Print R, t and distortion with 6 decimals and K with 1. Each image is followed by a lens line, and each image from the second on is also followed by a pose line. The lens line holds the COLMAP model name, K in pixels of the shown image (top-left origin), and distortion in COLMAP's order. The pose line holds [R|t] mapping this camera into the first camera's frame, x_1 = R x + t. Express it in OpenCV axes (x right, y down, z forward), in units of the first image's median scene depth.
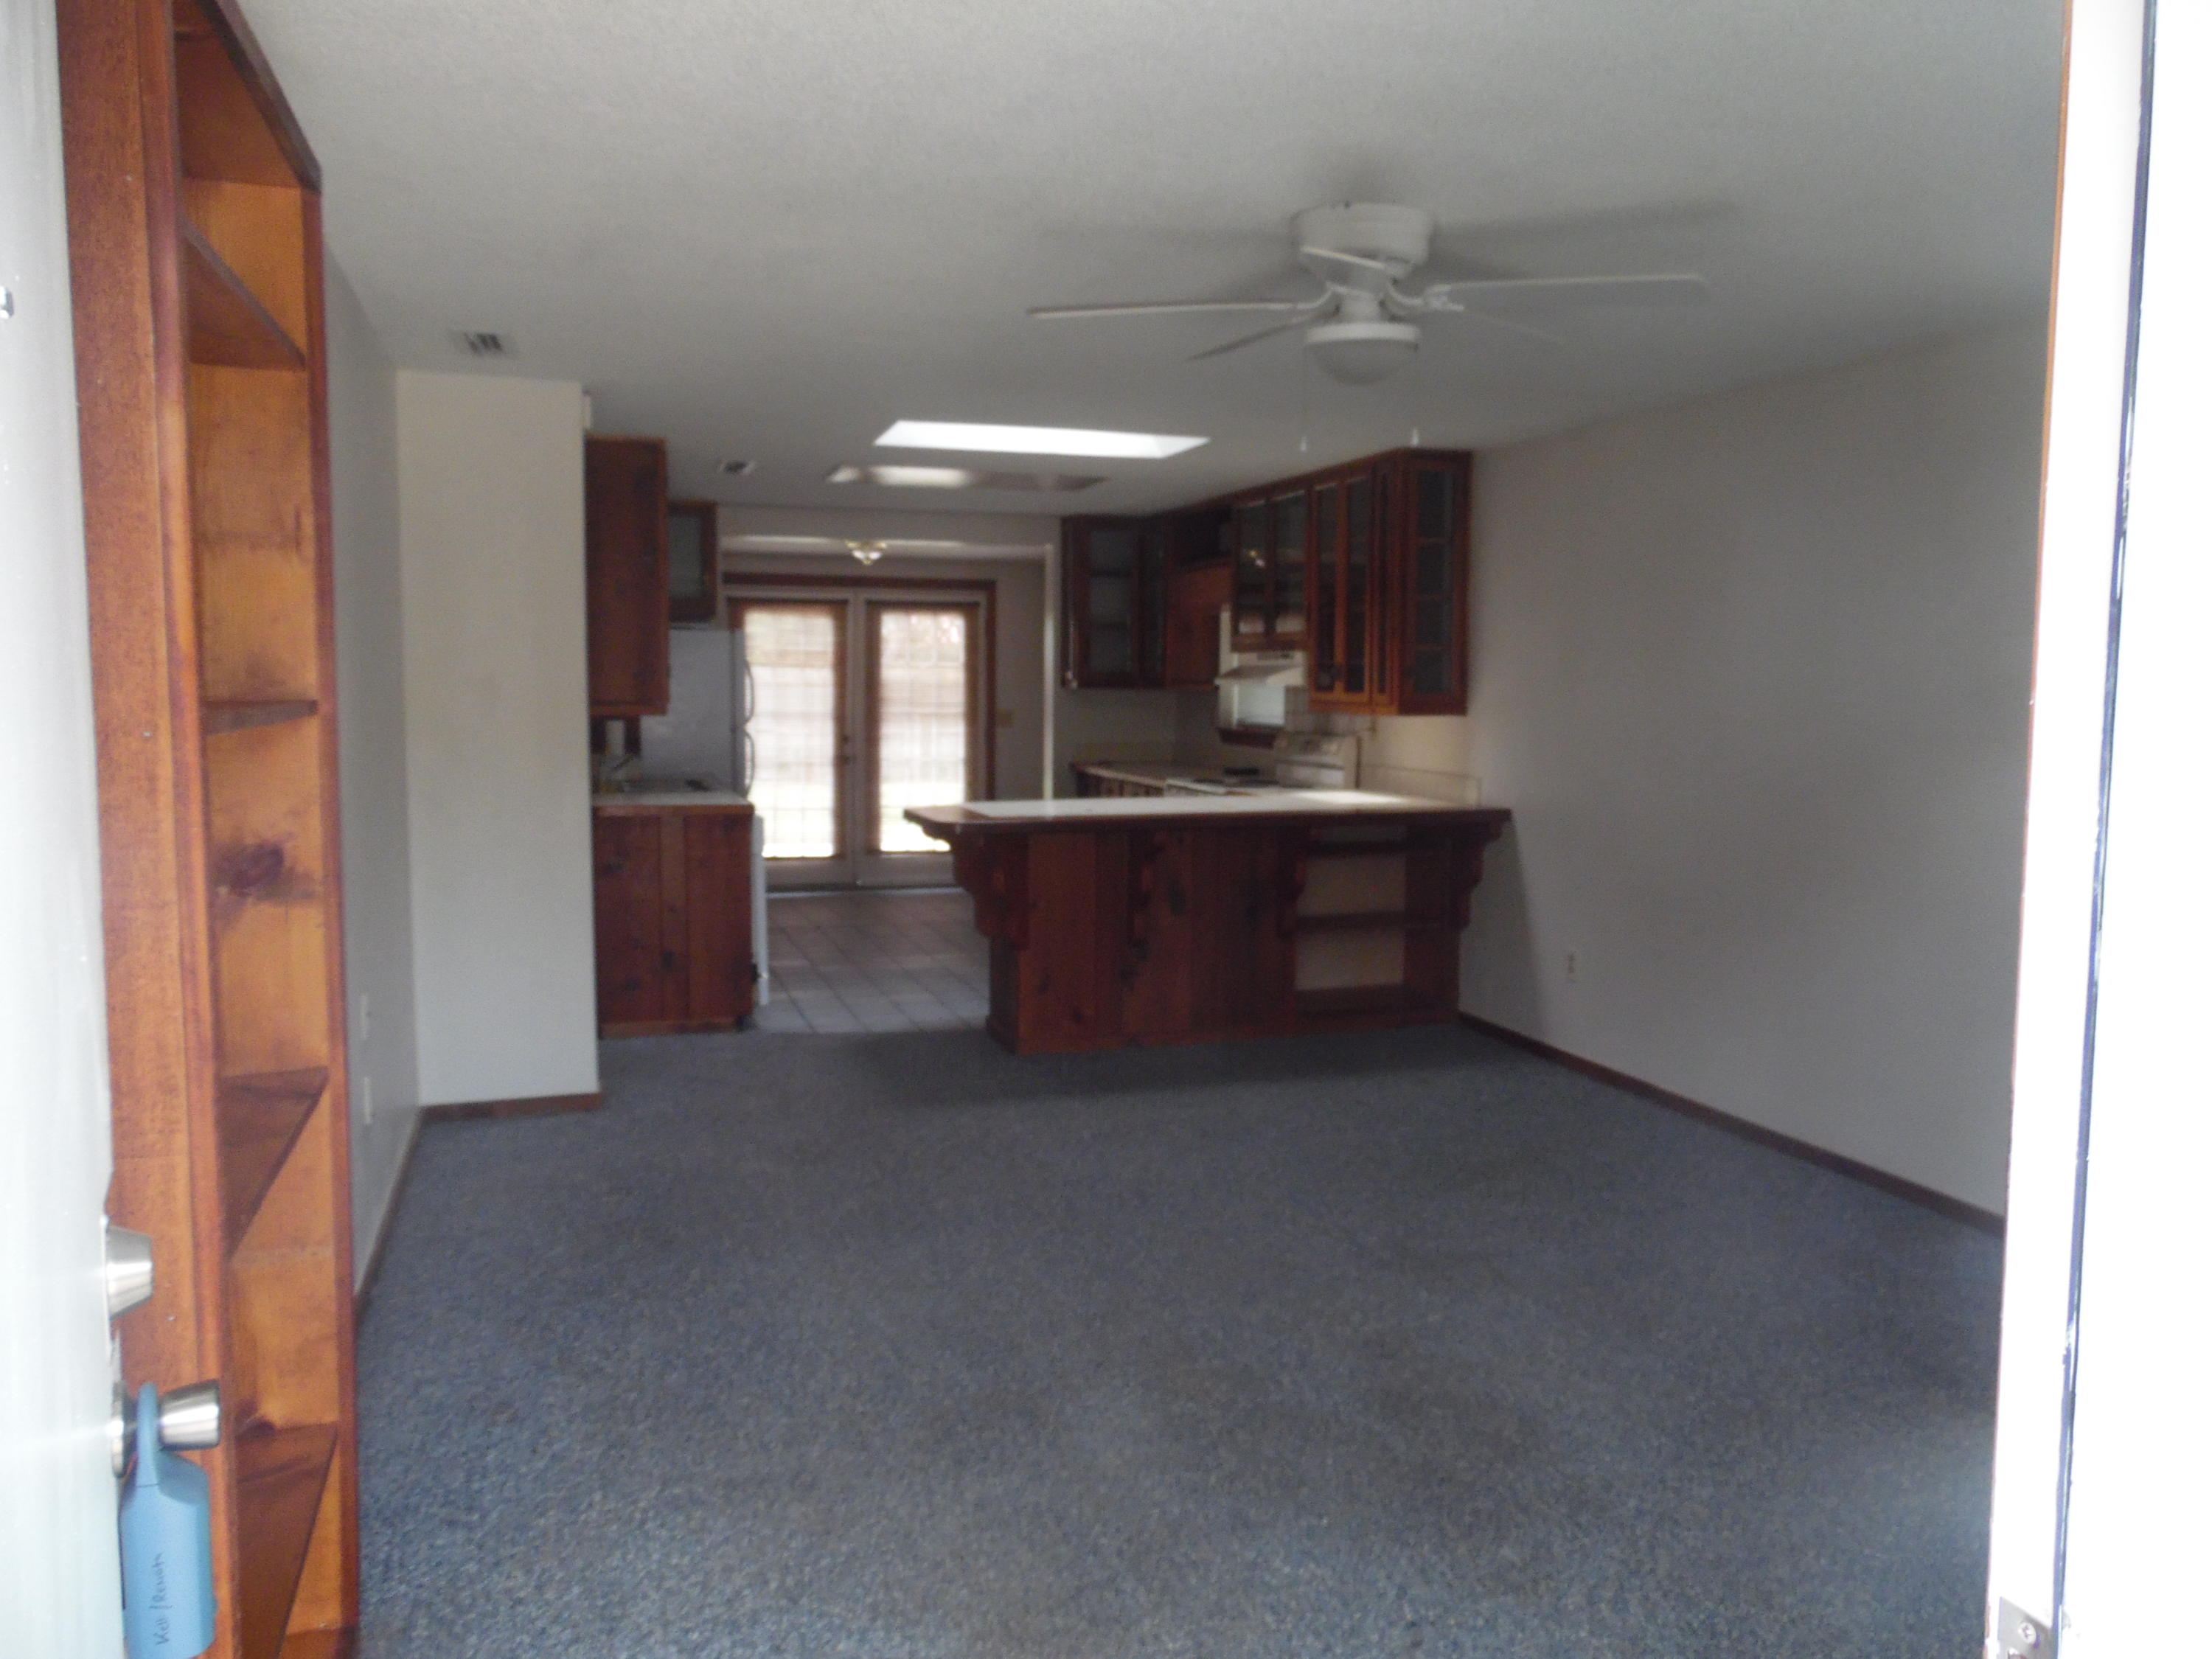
lens RADIAL K [[1652.2, 0, 1116.6], [0, 1652.2, 826.2], [0, 0, 1]] dist [-0.047161, 0.094587]
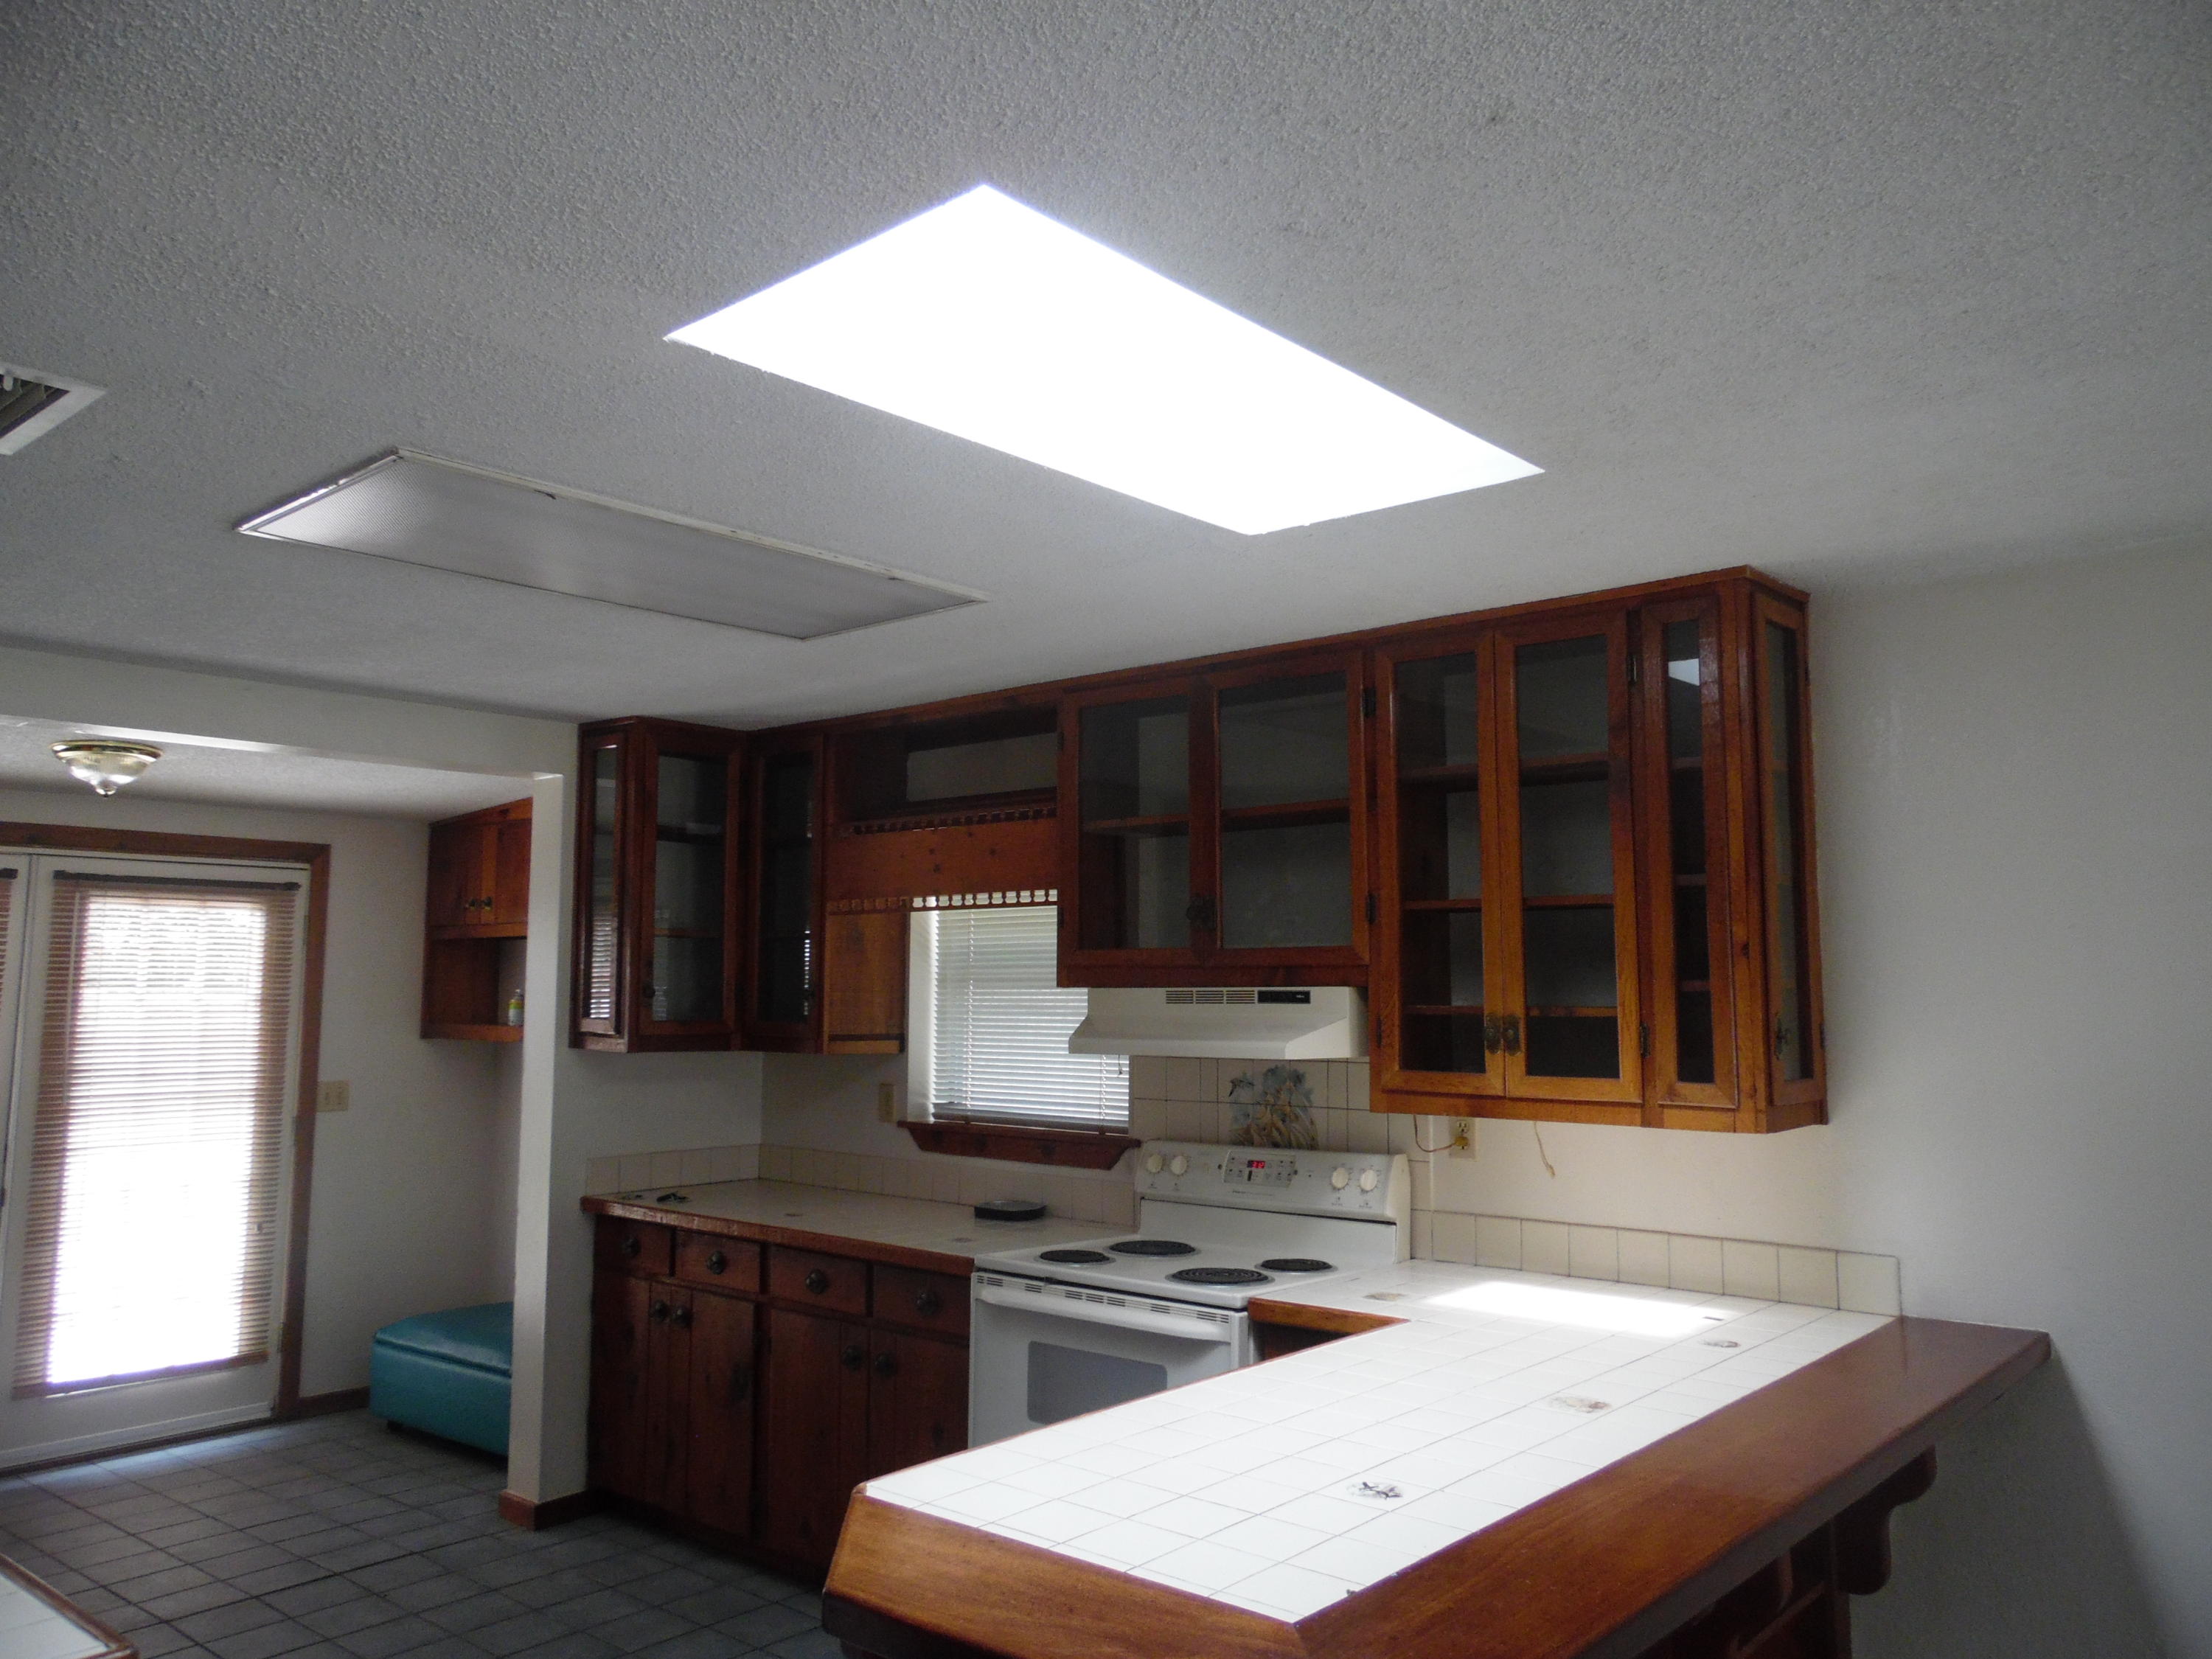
lens RADIAL K [[1652.2, 0, 1116.6], [0, 1652.2, 826.2], [0, 0, 1]] dist [-0.047161, 0.094587]
pose [[0.859104, 0.045122, 0.509808, -0.233618], [0.050286, 0.983844, -0.171818, -0.086606], [-0.509325, 0.173246, 0.842956, 0.733317]]
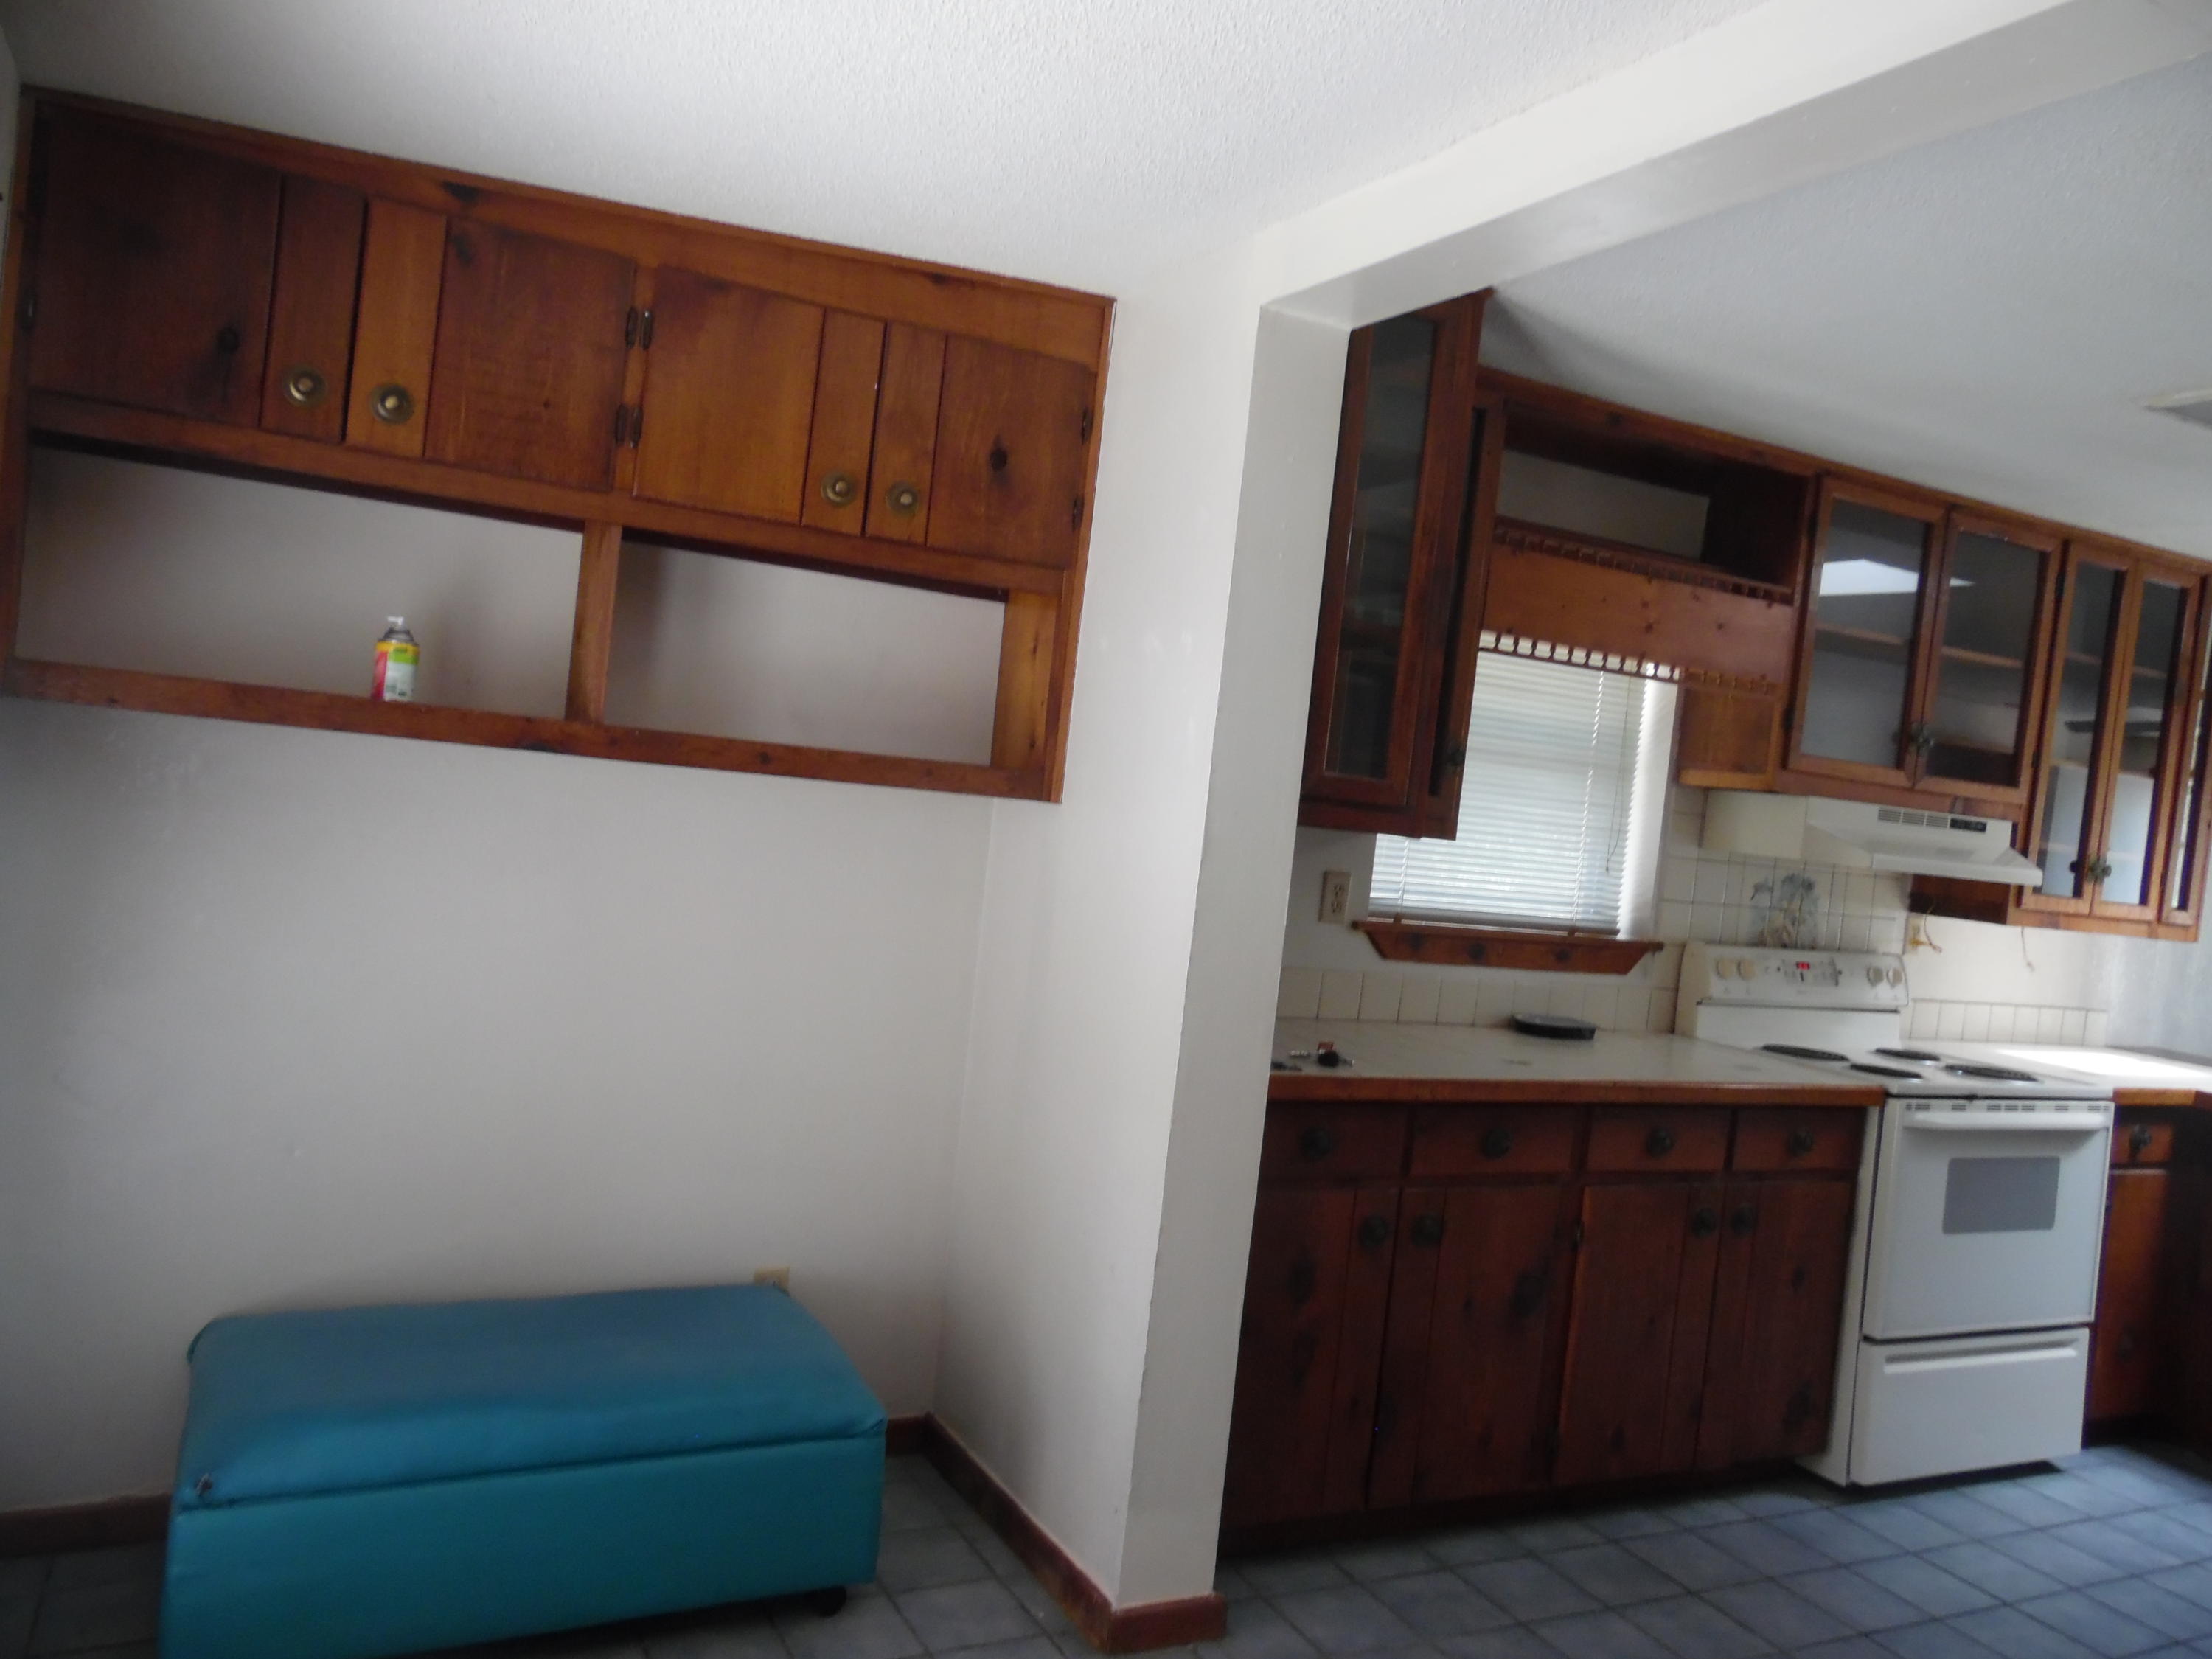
lens RADIAL K [[1652.2, 0, 1116.6], [0, 1652.2, 826.2], [0, 0, 1]] dist [-0.047161, 0.094587]
pose [[-0.152751, -0.048391, 0.987079, -0.484612], [-0.019917, 0.998748, 0.045881, -0.148880], [-0.988064, -0.012651, -0.153523, 1.662942]]
